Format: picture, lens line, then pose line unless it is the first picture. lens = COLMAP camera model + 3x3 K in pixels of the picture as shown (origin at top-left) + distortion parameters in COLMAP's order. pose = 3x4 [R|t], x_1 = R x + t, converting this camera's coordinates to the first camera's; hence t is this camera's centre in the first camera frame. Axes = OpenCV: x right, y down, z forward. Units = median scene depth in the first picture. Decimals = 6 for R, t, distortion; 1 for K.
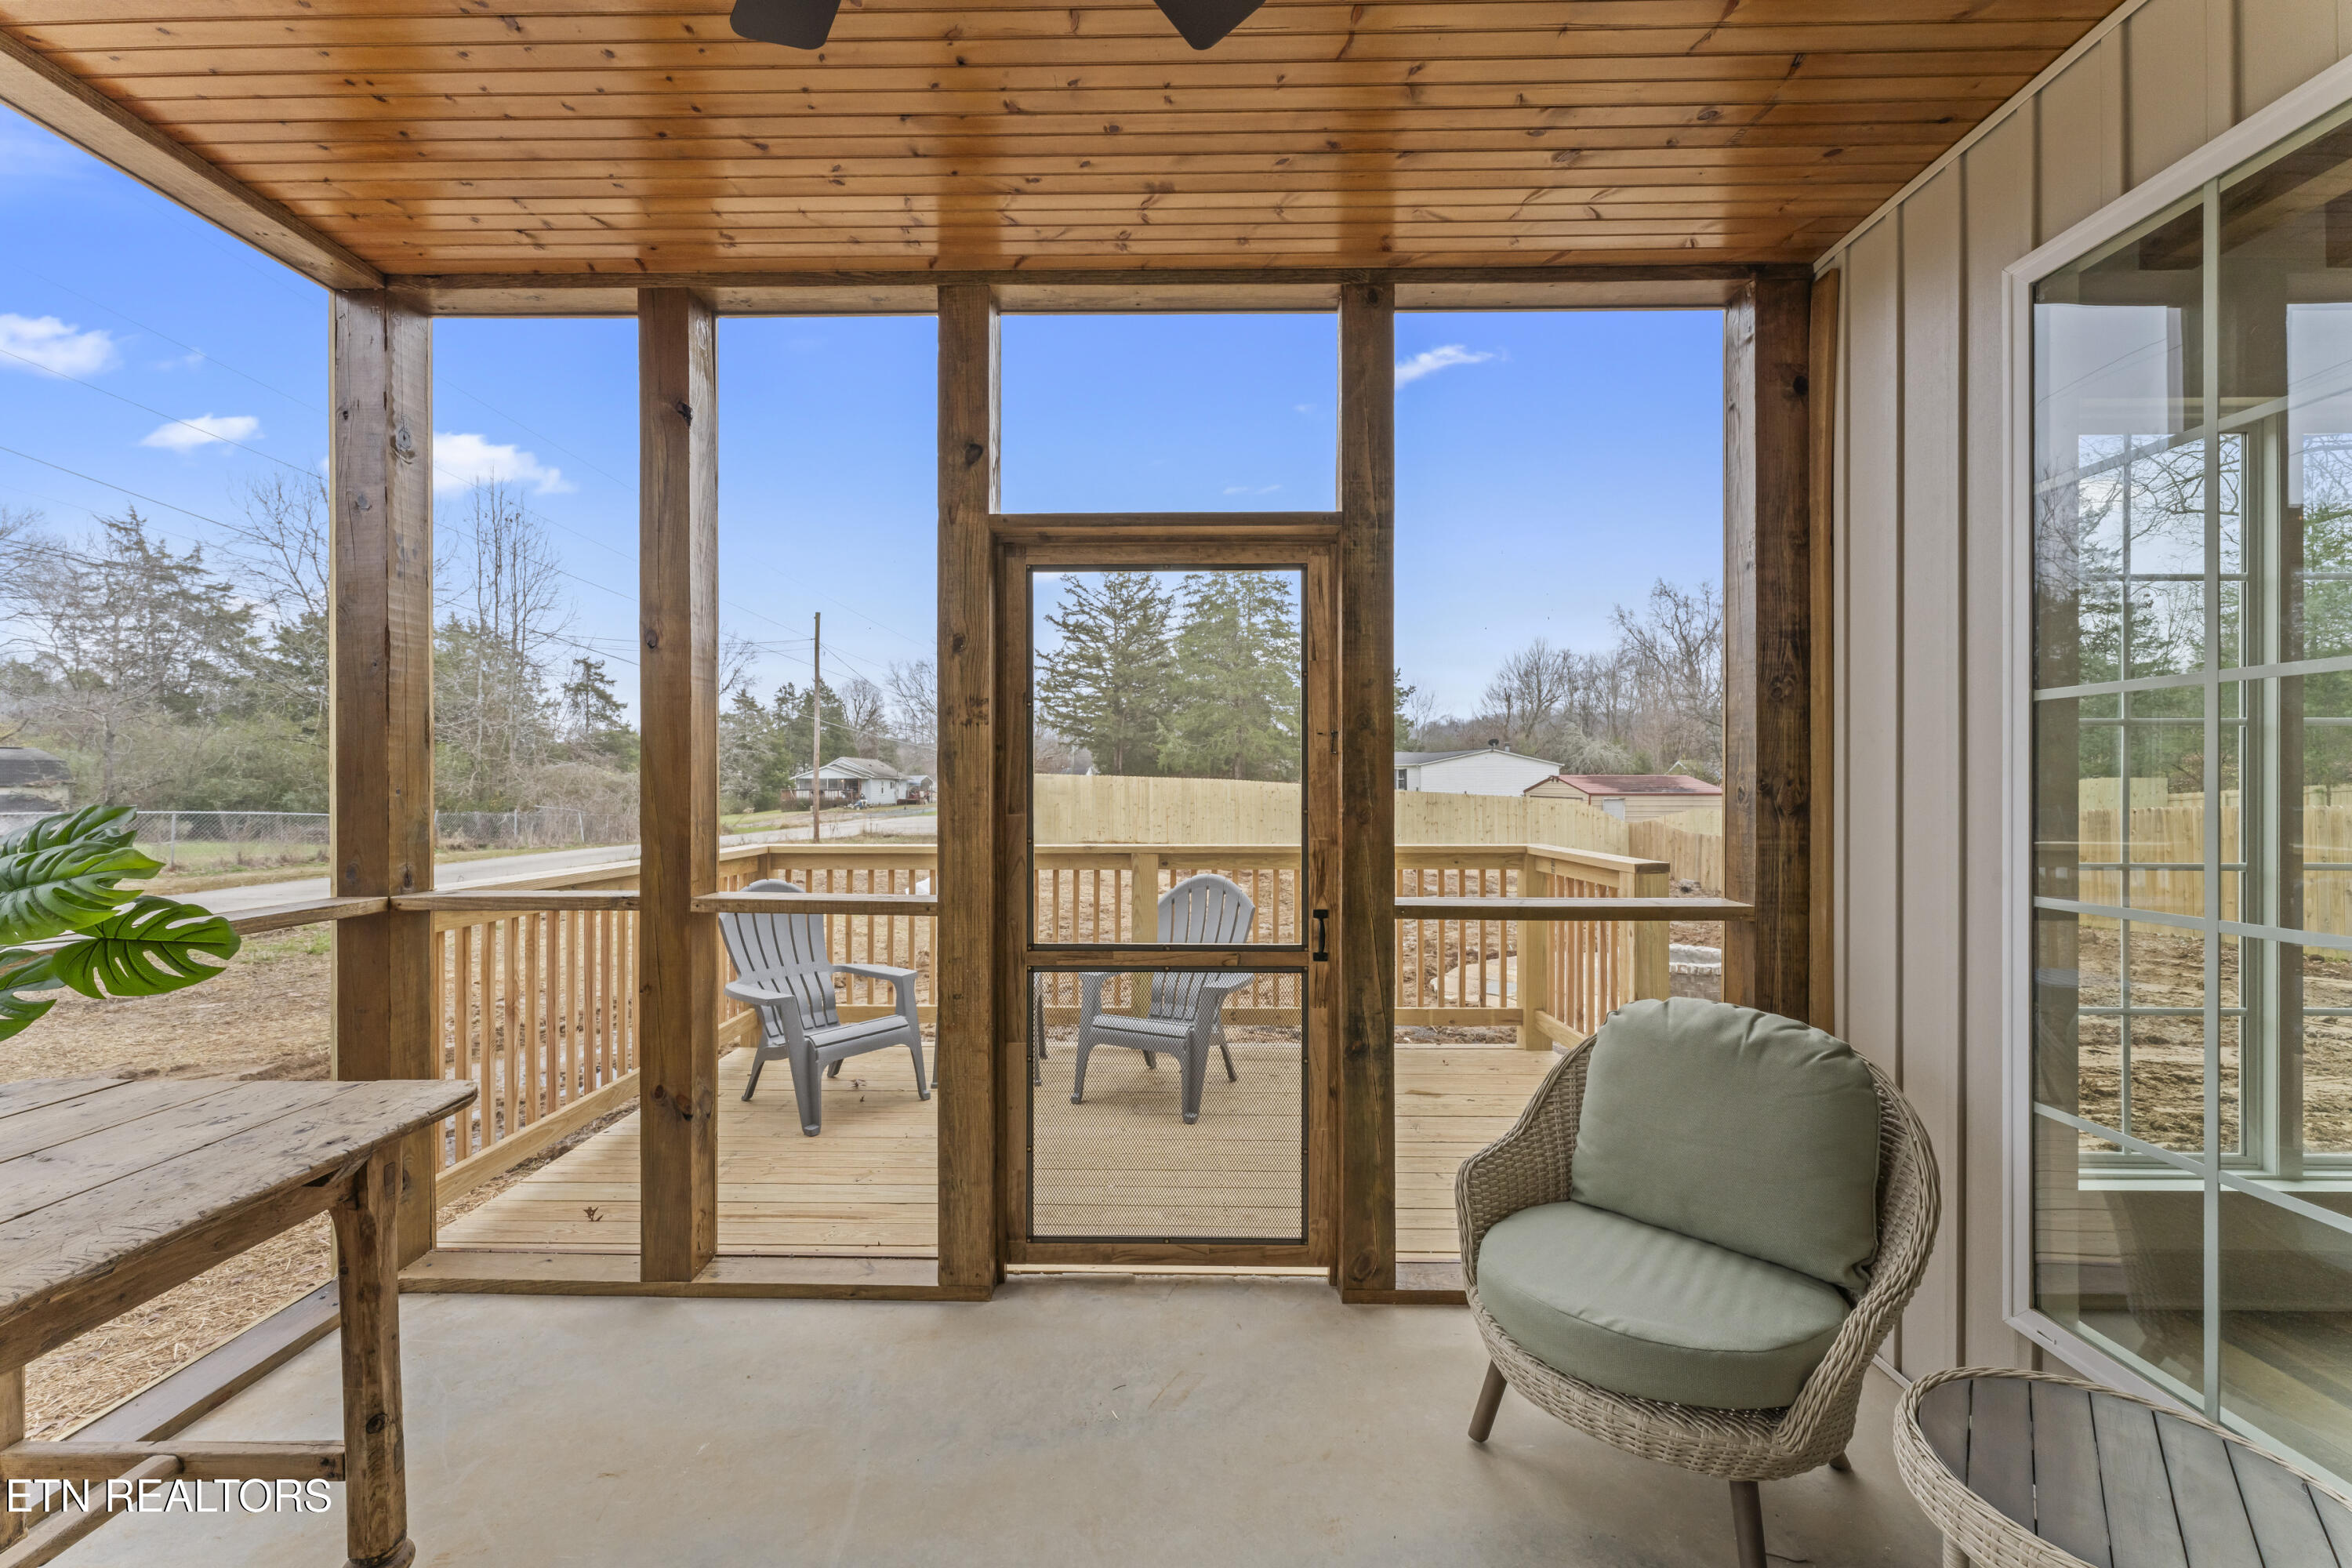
lens RADIAL K [[953.3, 0, 1168.7], [0, 953.3, 783.4], [0, 0, 1]] dist [0.002388, -0.000114]
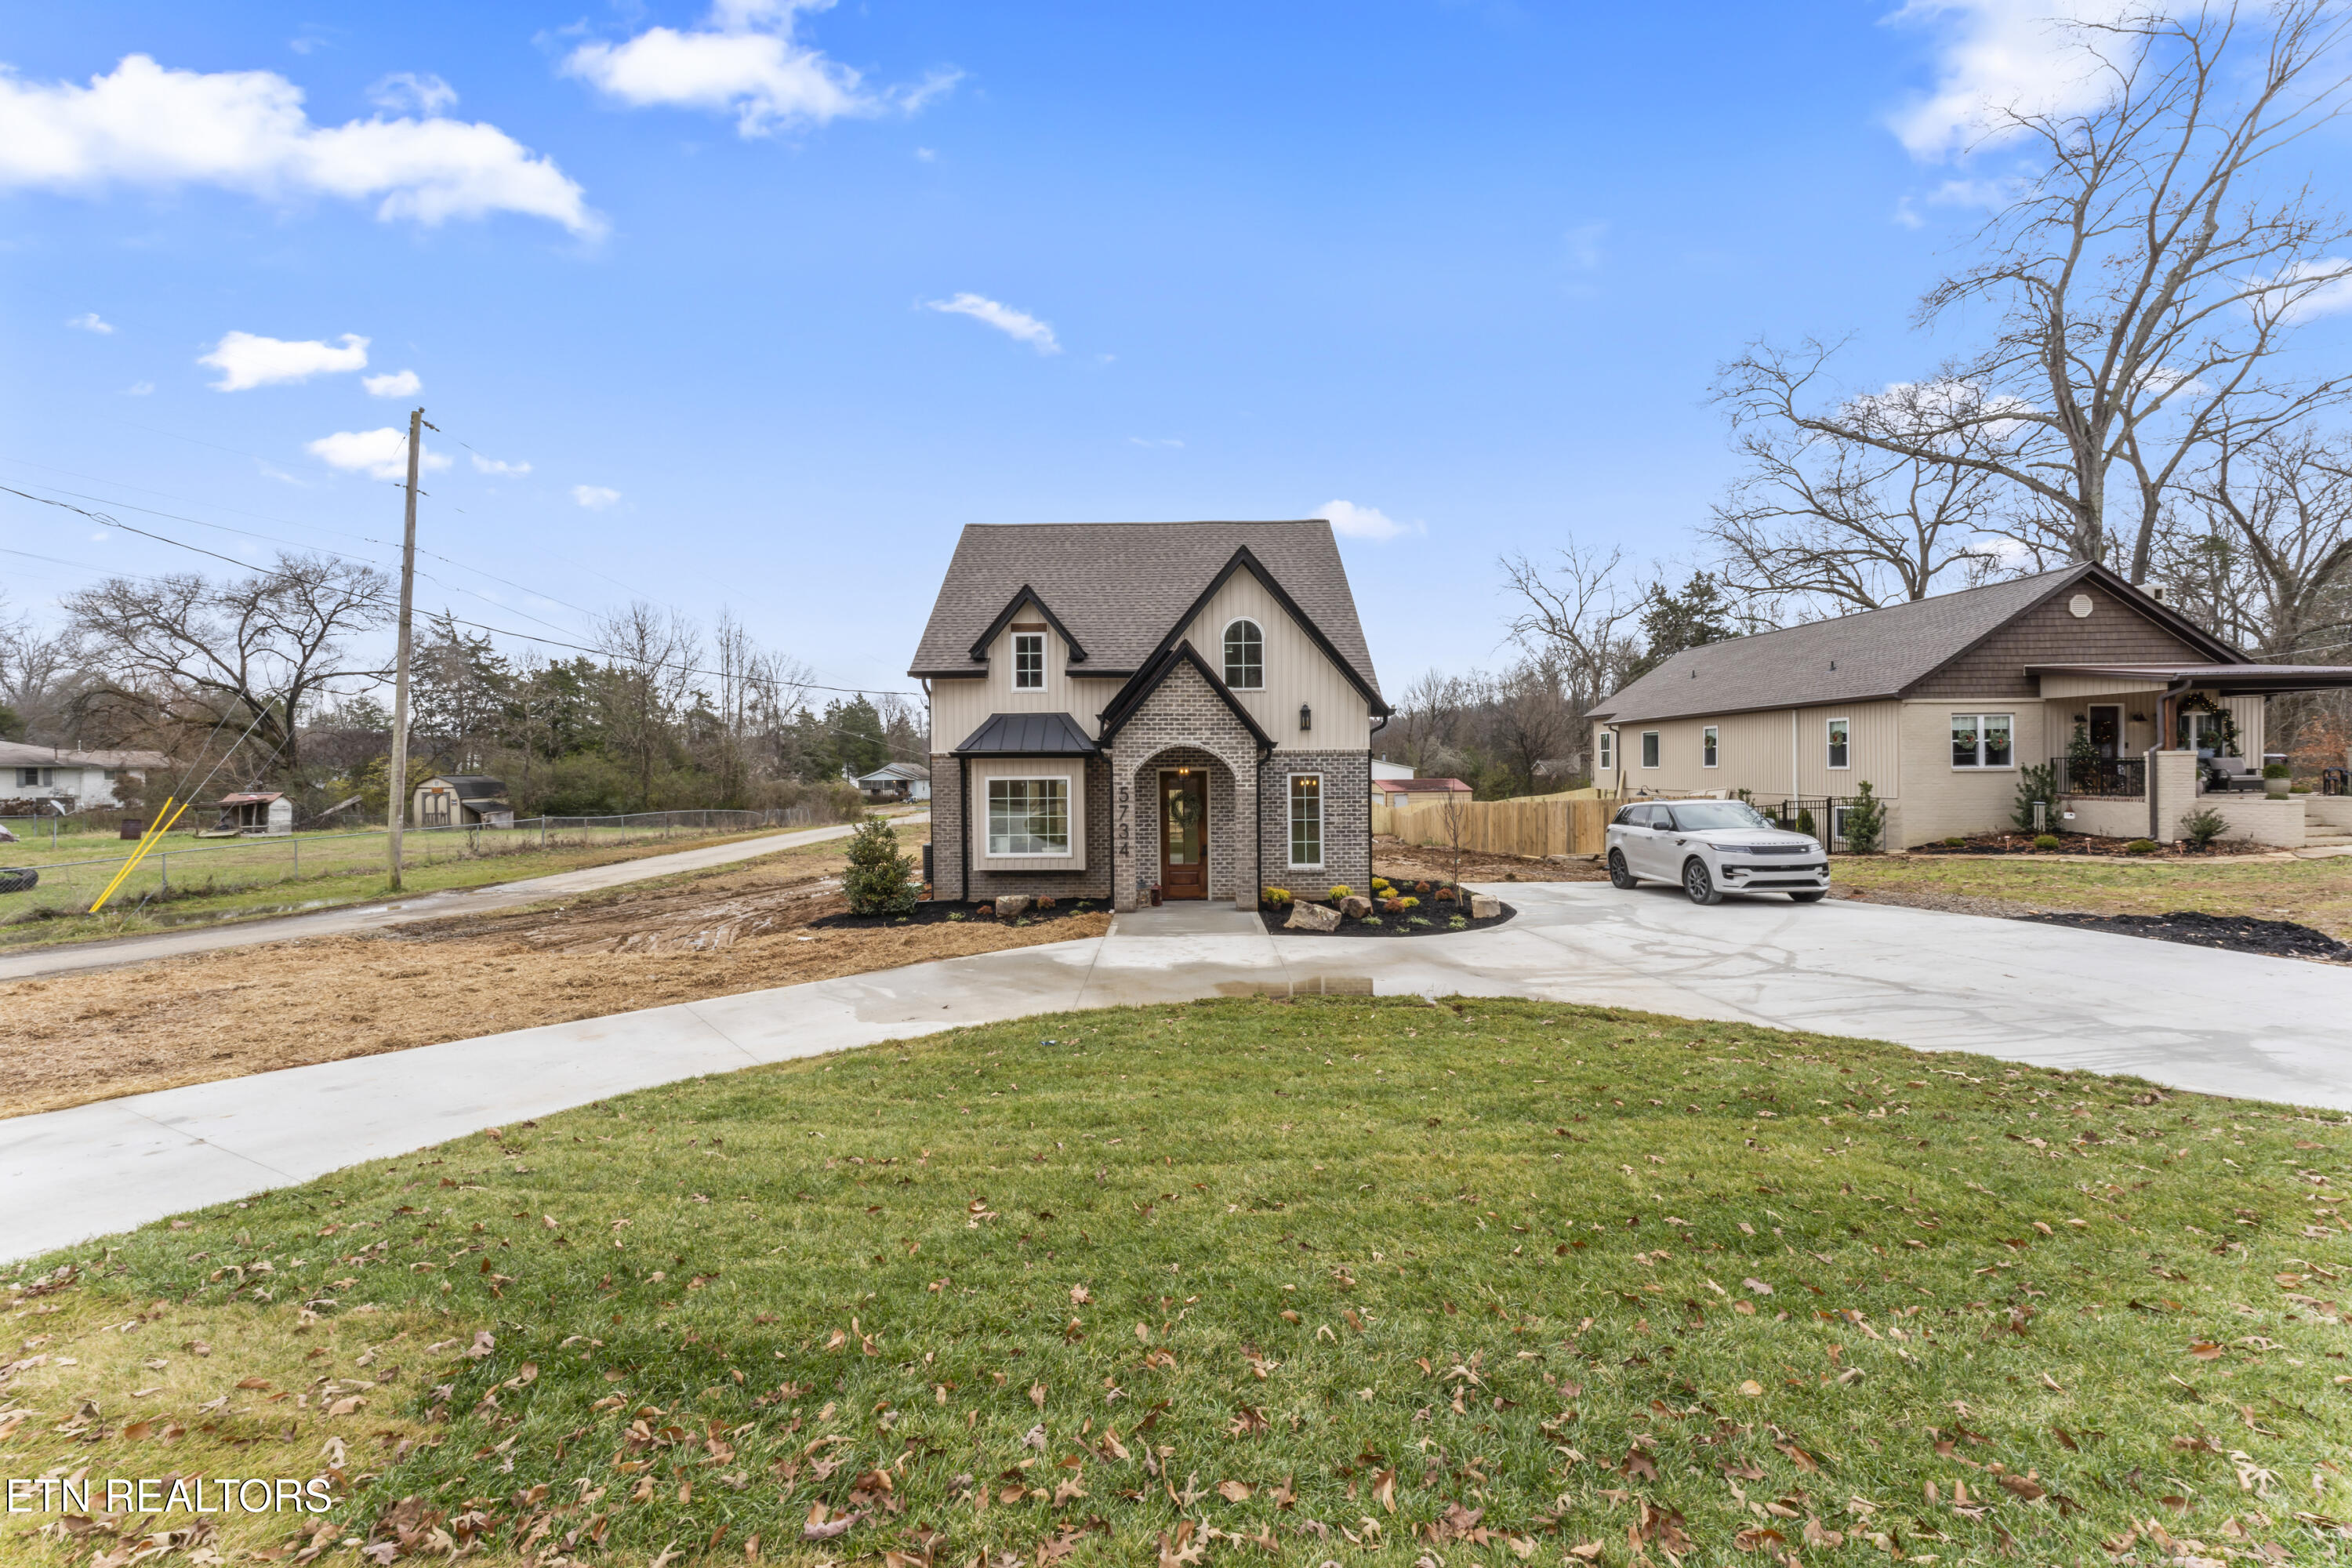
lens RADIAL K [[953.3, 0, 1168.7], [0, 953.3, 783.4], [0, 0, 1]] dist [0.002388, -0.000114]
pose [[0.999956, -0.009280, 0.001223, 0.843739], [0.009266, 0.999897, 0.010951, -0.336881], [-0.001325, -0.010940, 0.999939, -8.880838]]
